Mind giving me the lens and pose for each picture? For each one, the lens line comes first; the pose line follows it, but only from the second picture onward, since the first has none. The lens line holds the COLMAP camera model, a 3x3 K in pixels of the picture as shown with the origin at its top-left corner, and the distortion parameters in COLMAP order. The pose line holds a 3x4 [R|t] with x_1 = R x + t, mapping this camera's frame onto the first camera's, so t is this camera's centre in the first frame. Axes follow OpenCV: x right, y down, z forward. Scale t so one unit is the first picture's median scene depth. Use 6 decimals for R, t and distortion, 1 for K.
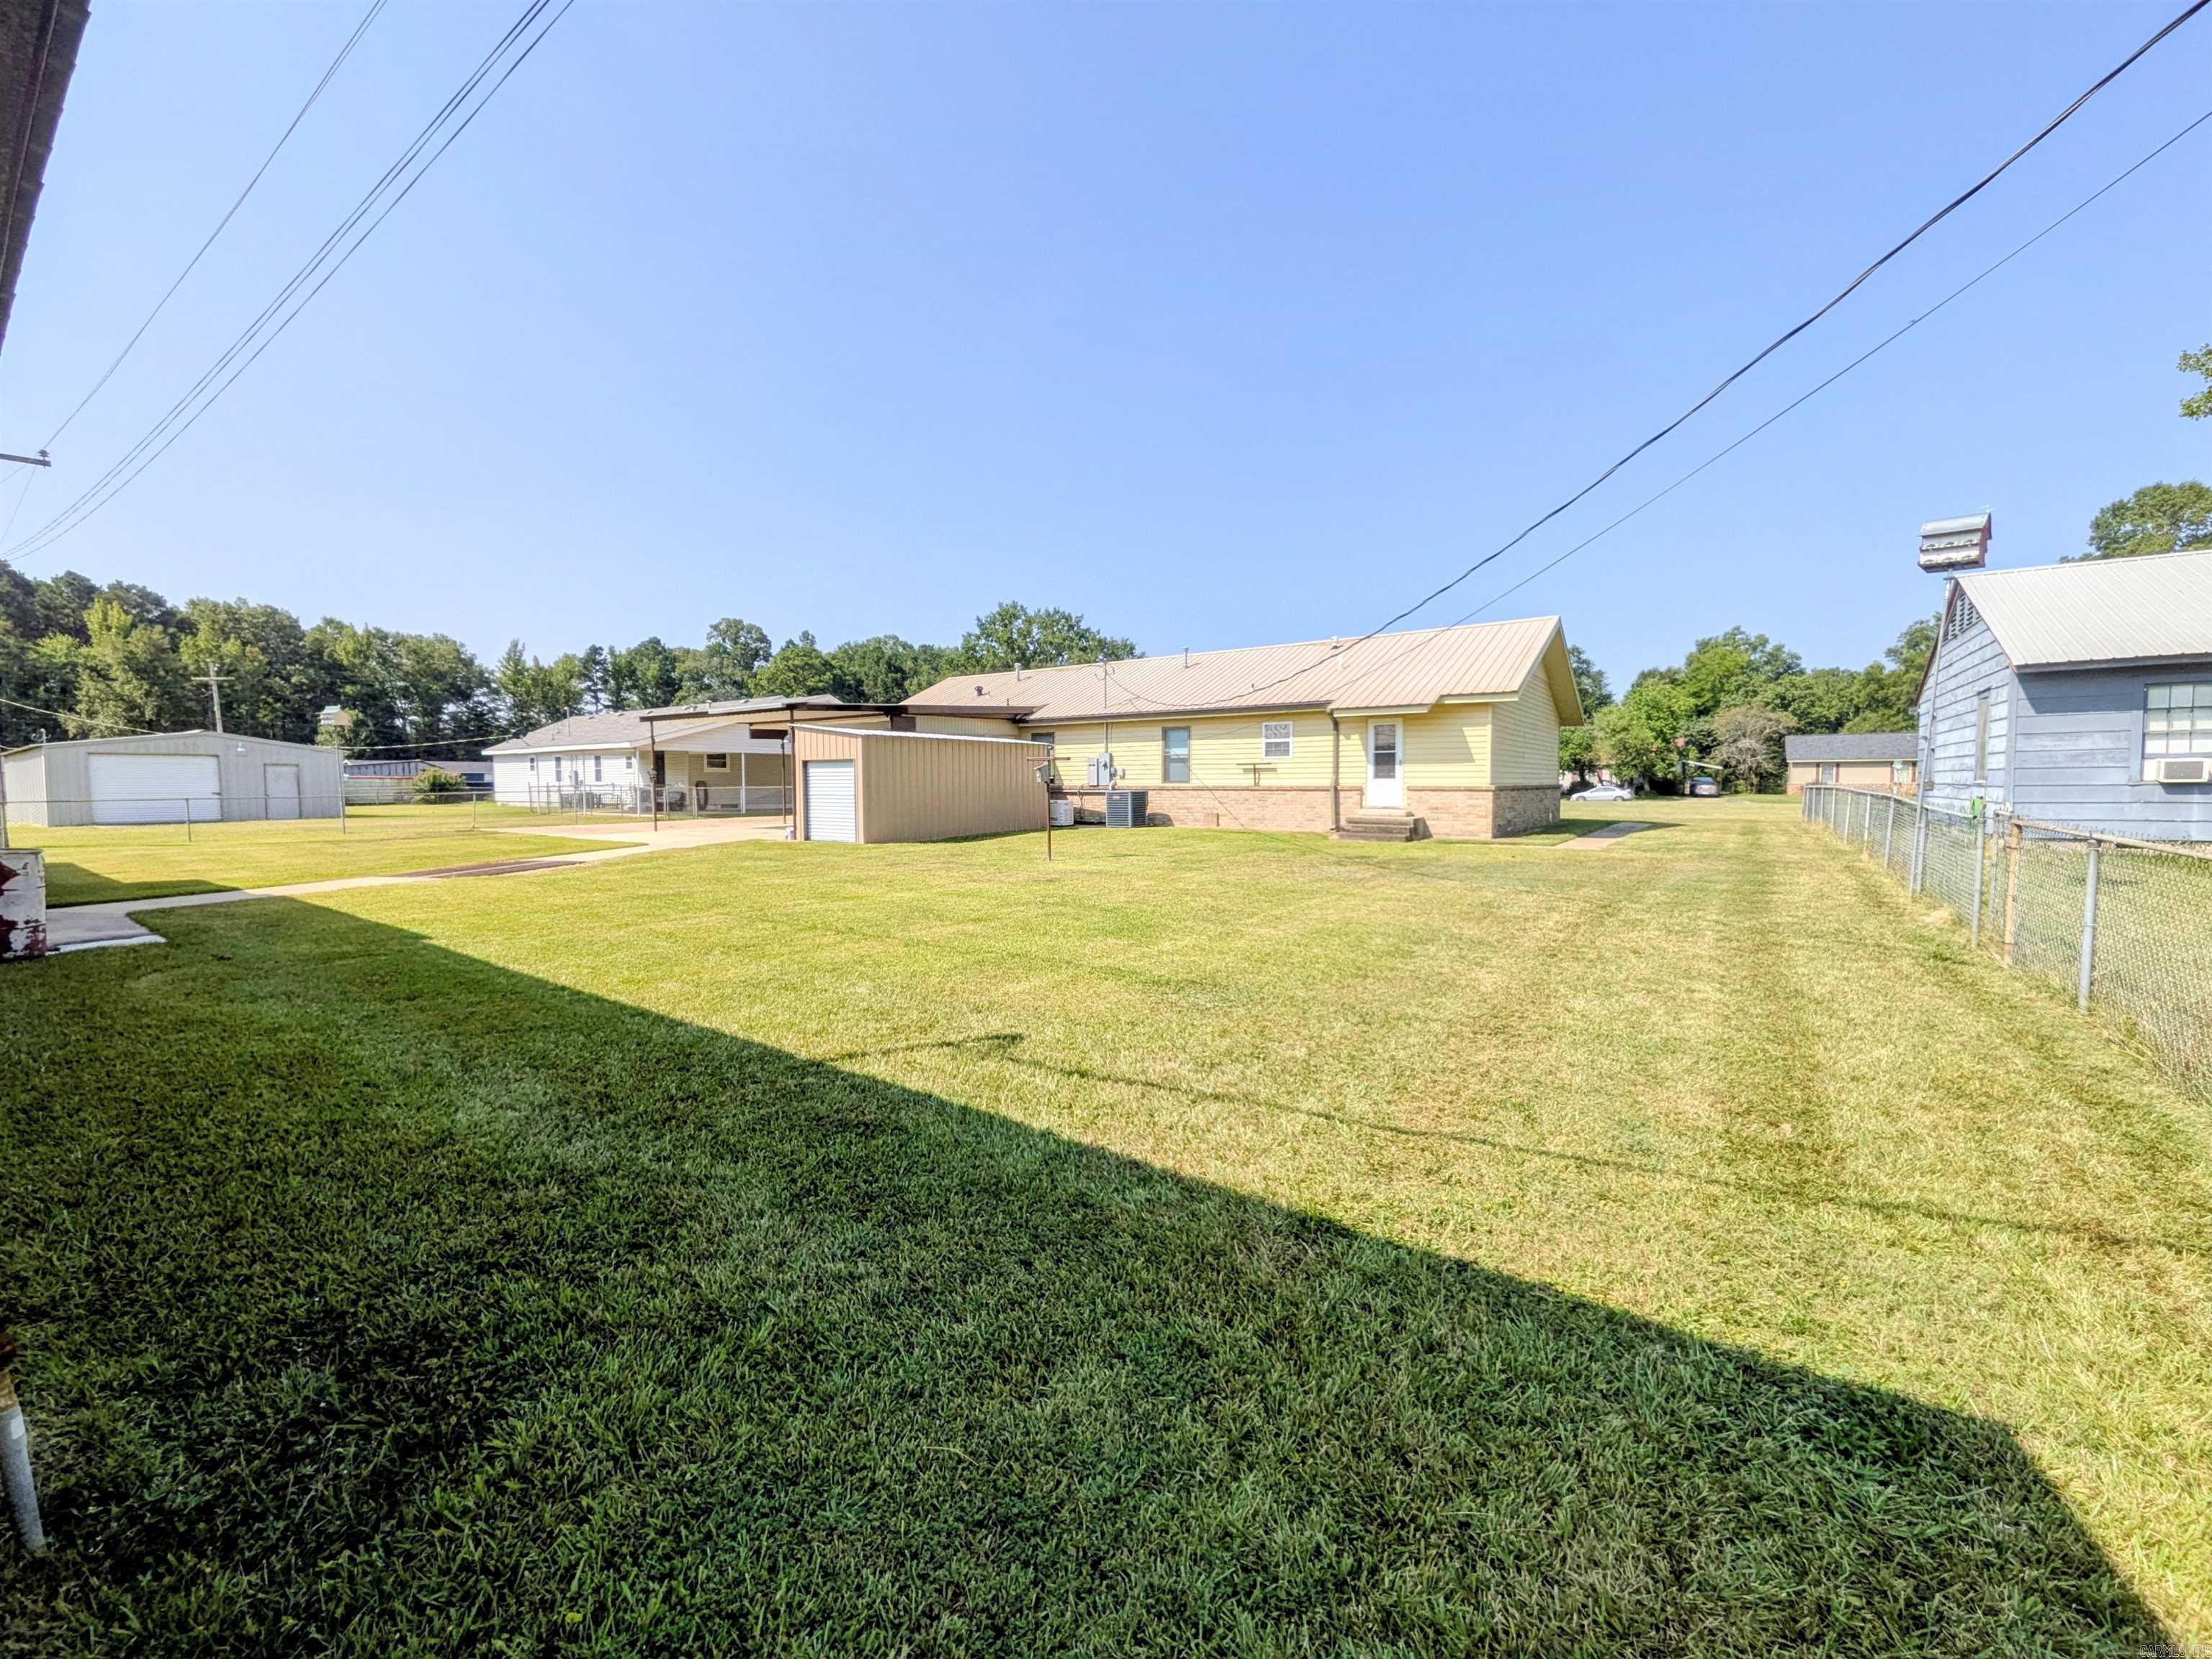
lens RADIAL K [[899.4, 0, 1104.4], [0, 899.4, 830.1], [0, 0, 1]] dist [0.012166, -0.001892]
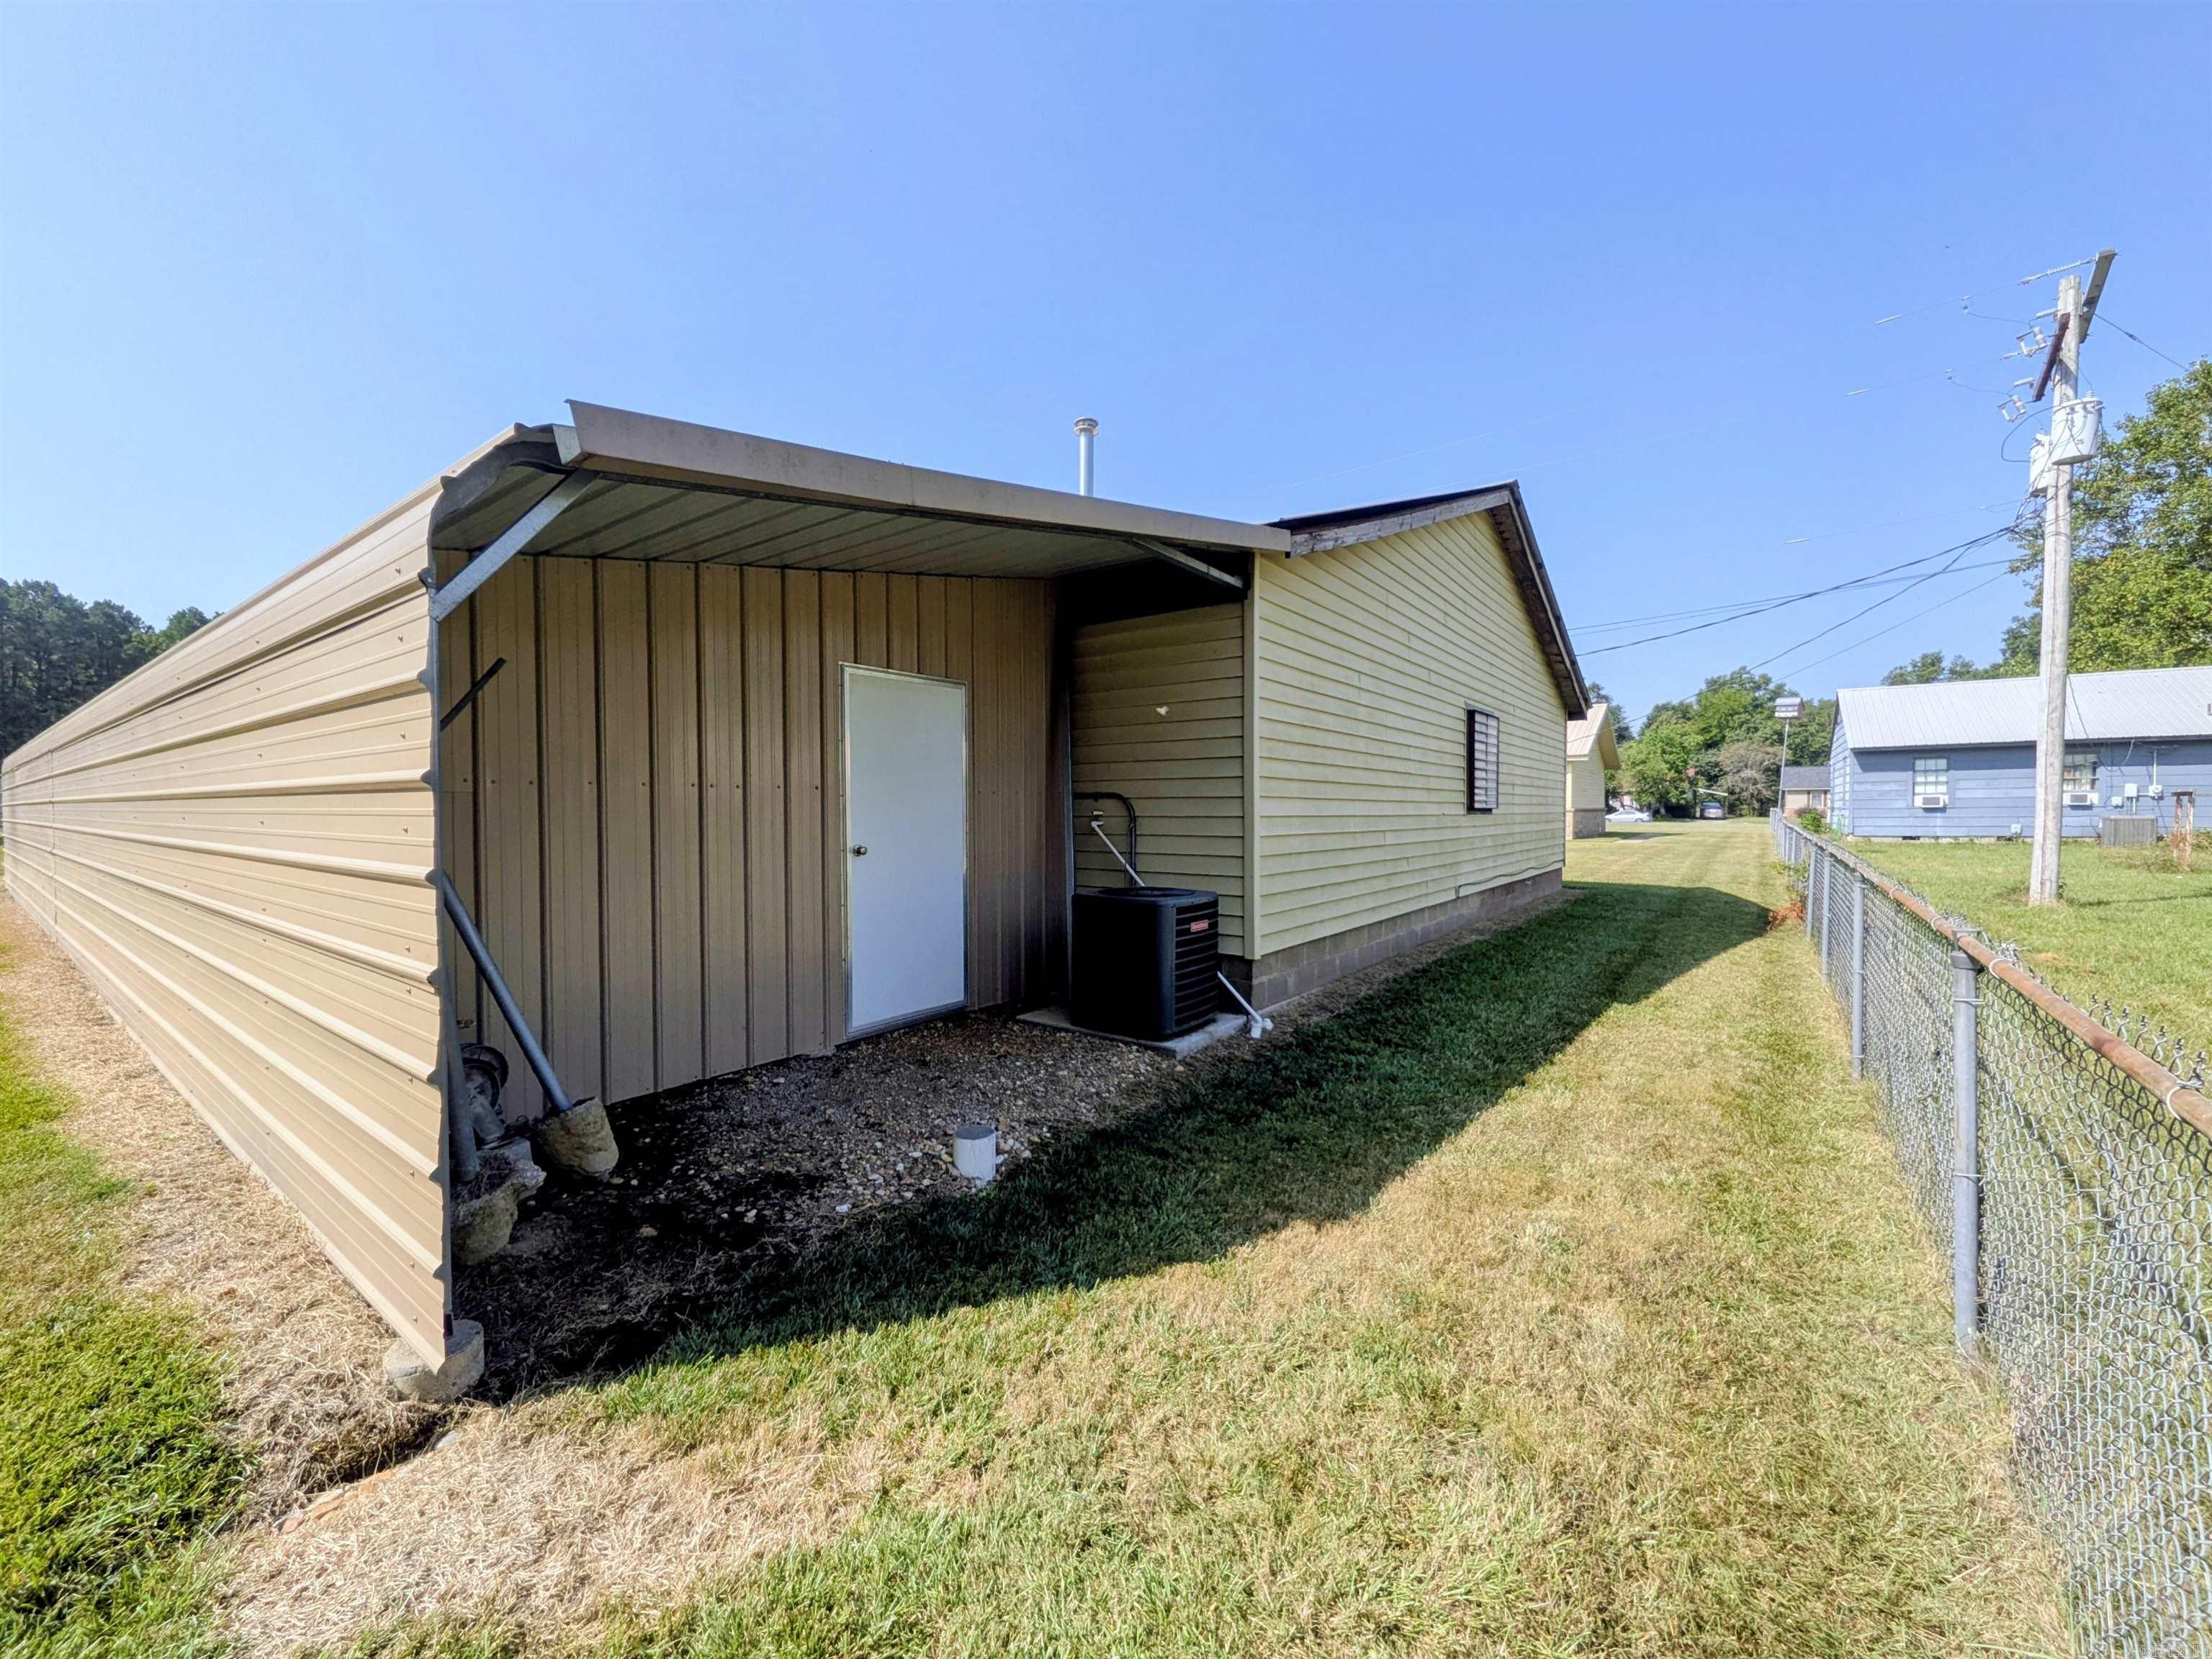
lens RADIAL K [[899.4, 0, 1102.2], [0, 899.4, 828.1], [0, 0, 1]] dist [0.012166, -0.001892]
pose [[0.999886, 0.001470, -0.015016, -0.105774], [-0.001896, 0.999593, -0.028451, 0.009280], [0.014968, 0.028476, 0.999482, -0.176719]]
